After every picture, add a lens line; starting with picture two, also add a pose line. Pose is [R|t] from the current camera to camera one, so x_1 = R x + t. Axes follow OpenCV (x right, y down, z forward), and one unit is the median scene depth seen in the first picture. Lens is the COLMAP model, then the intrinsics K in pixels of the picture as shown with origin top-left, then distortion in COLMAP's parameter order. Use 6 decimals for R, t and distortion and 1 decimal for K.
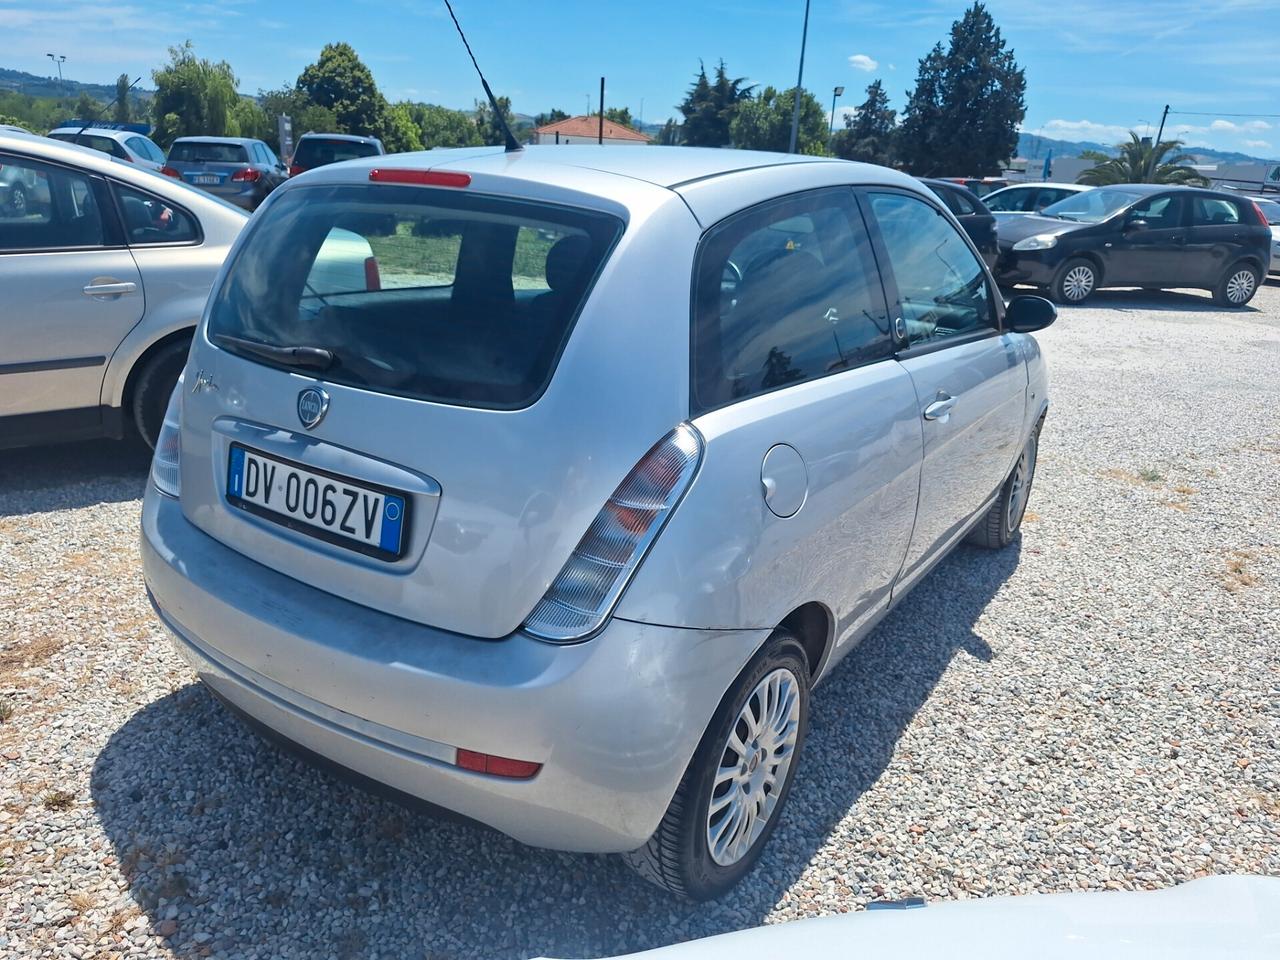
lens RADIAL K [[913.6, 0, 647.8], [0, 913.6, 470.2], [0, 0, 1]] dist [0.028672, -0.028154]
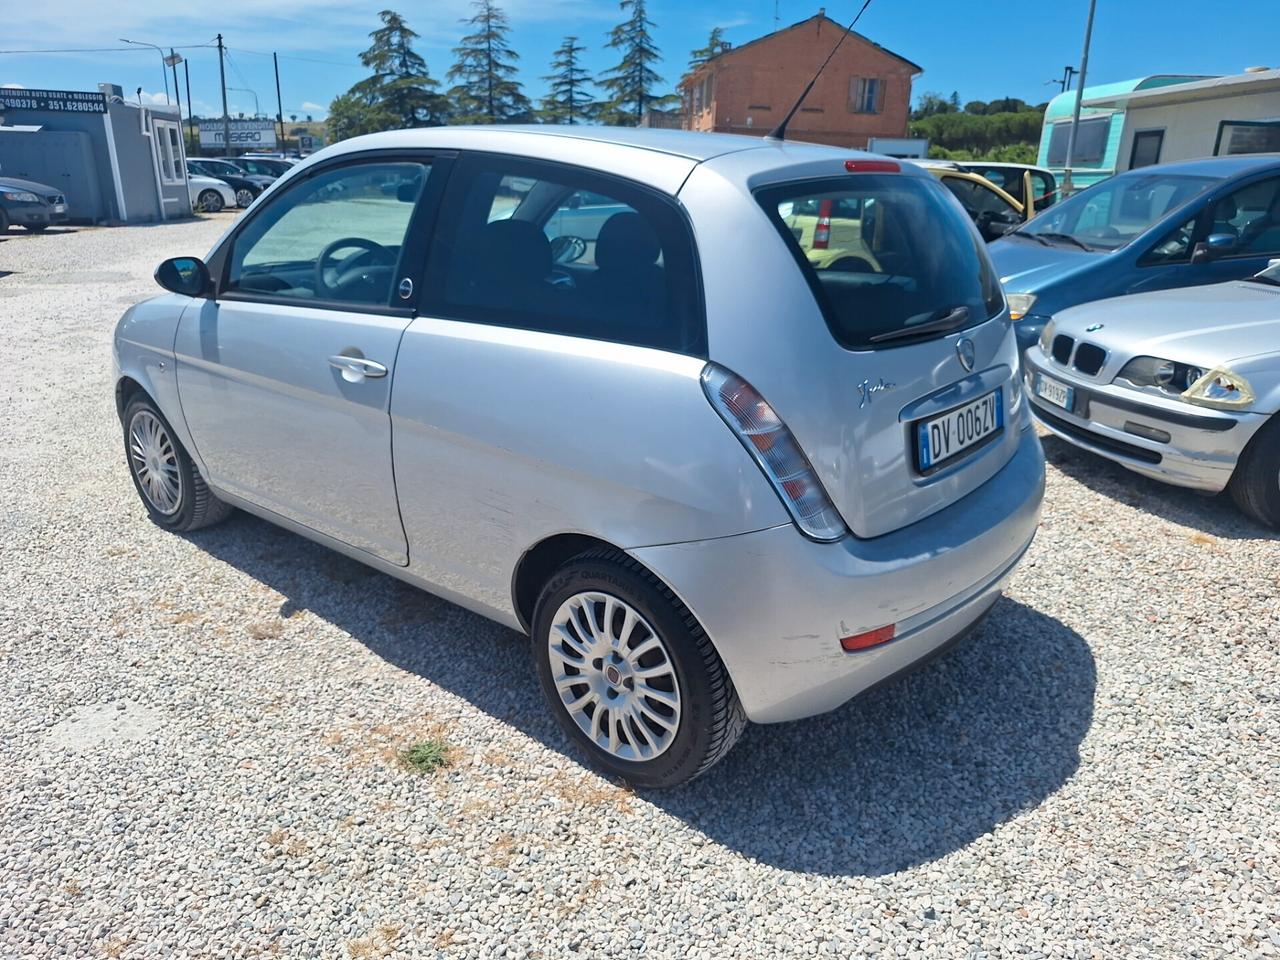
lens RADIAL K [[913.6, 0, 645.1], [0, 913.6, 469.3], [0, 0, 1]] dist [0.028672, -0.028154]
pose [[0.116914, -0.351719, 0.928776, -1.277221], [0.296455, 0.904913, 0.305365, -0.342213], [-0.947864, 0.239639, 0.210066, 0.924912]]
